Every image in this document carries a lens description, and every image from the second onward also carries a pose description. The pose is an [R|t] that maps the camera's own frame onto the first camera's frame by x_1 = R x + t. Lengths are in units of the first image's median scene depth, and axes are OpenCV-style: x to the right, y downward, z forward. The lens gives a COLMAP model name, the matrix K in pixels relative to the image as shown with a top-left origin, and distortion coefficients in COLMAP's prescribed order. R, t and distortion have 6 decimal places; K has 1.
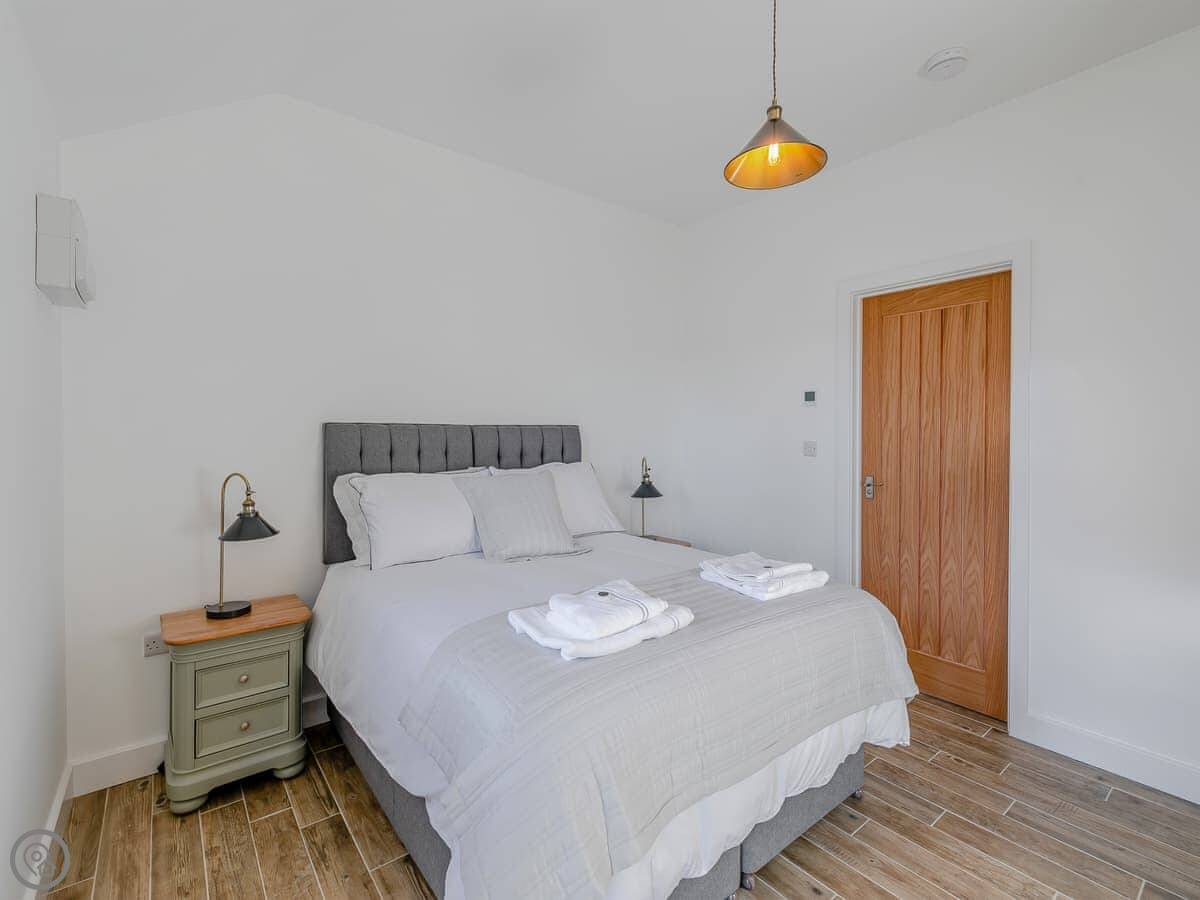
lens RADIAL K [[557.1, 0, 596.1], [0, 557.1, 442.4], [0, 0, 1]] dist [0.003114, -0.000352]
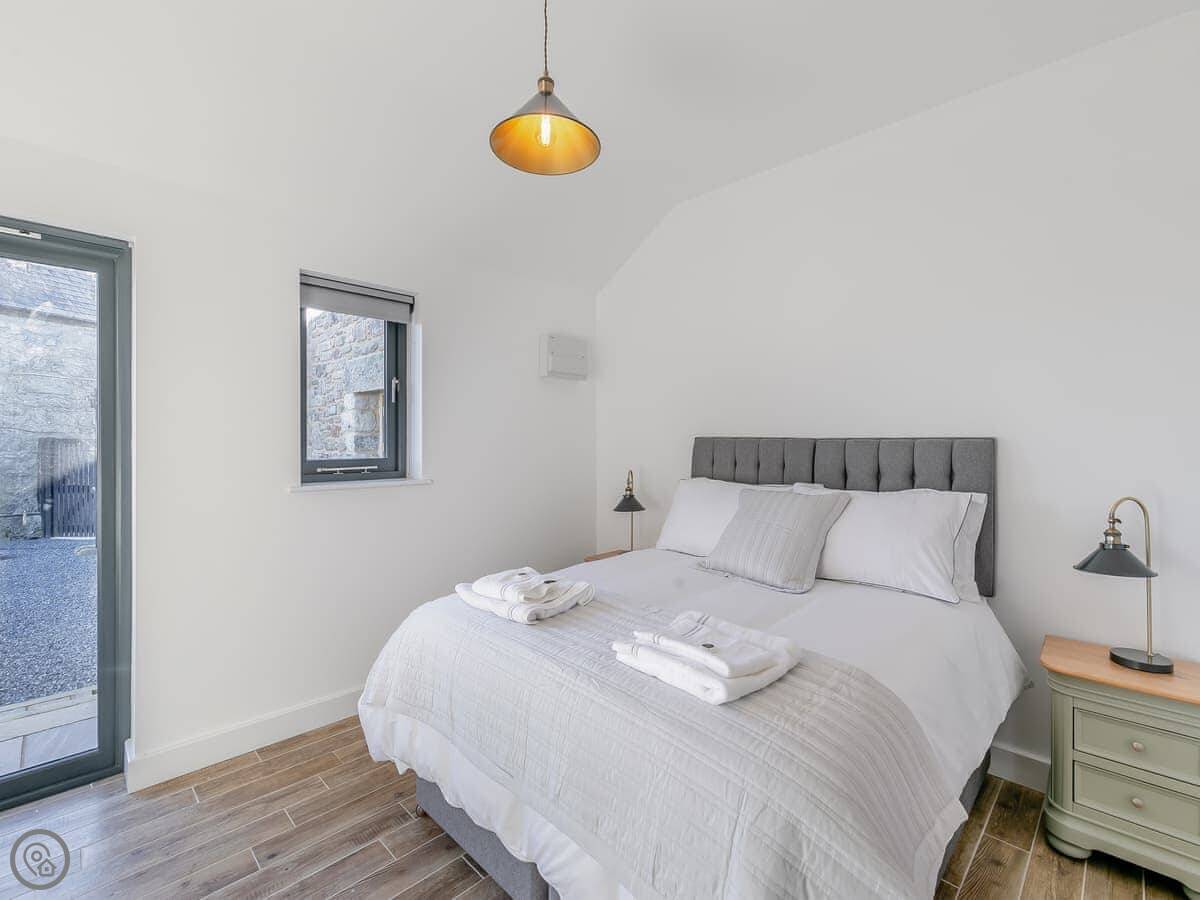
lens RADIAL K [[557.1, 0, 596.1], [0, 557.1, 442.4], [0, 0, 1]] dist [0.003114, -0.000352]
pose [[0.126235, -0.000470, -0.992000, 0.572056], [-0.030392, 0.999529, -0.004341, -0.007791], [0.991535, 0.030697, 0.126161, 0.462166]]
